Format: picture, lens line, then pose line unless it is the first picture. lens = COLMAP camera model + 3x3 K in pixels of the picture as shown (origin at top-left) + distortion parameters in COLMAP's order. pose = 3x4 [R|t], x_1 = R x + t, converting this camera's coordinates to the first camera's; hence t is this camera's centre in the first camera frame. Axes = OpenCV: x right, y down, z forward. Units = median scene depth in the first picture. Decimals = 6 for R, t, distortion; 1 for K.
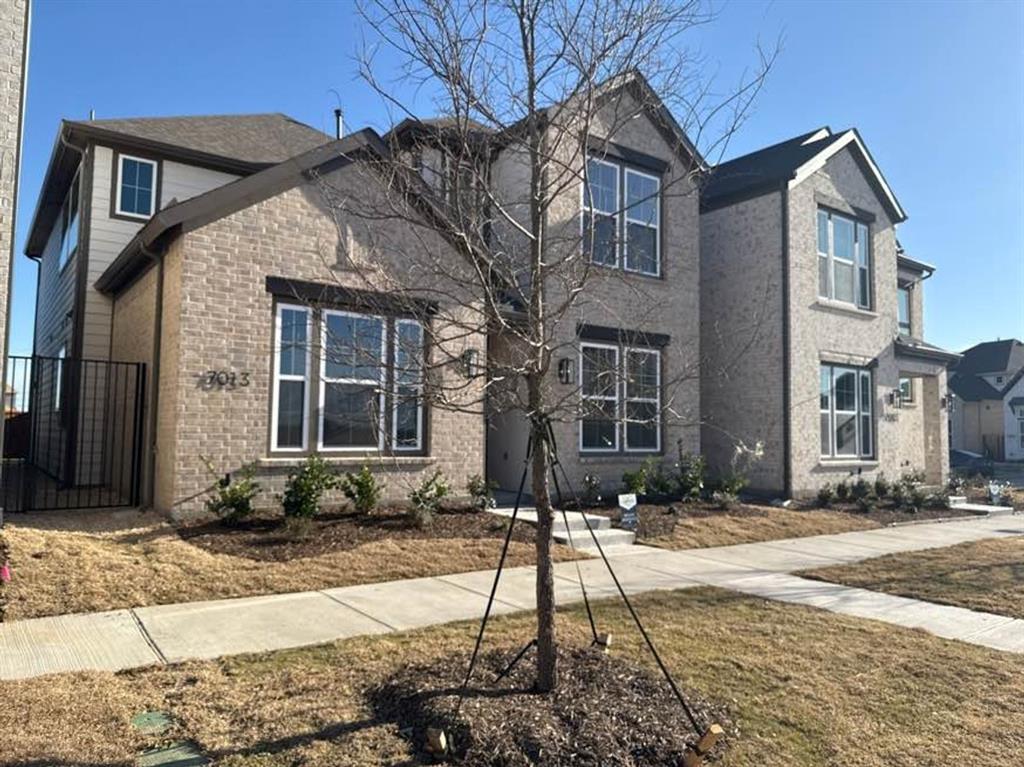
lens RADIAL K [[723.7, 0, 512.1], [0, 723.7, 379.4], [0, 0, 1]] dist [0.011967, -0.008575]
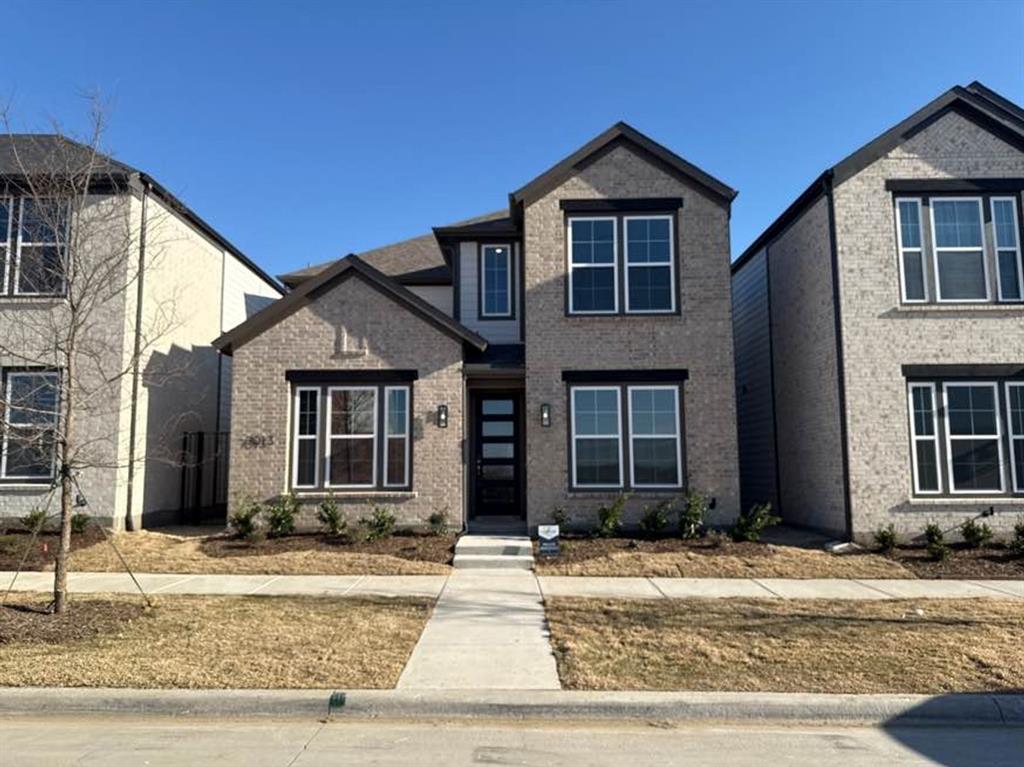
lens RADIAL K [[723.7, 0, 508.8], [0, 723.7, 387.7], [0, 0, 1]] dist [0.011967, -0.008575]
pose [[0.791769, -0.088594, -0.604362, 0.838335], [0.062917, 0.995992, -0.063577, 0.015831], [0.607572, 0.012314, 0.794169, 0.083386]]
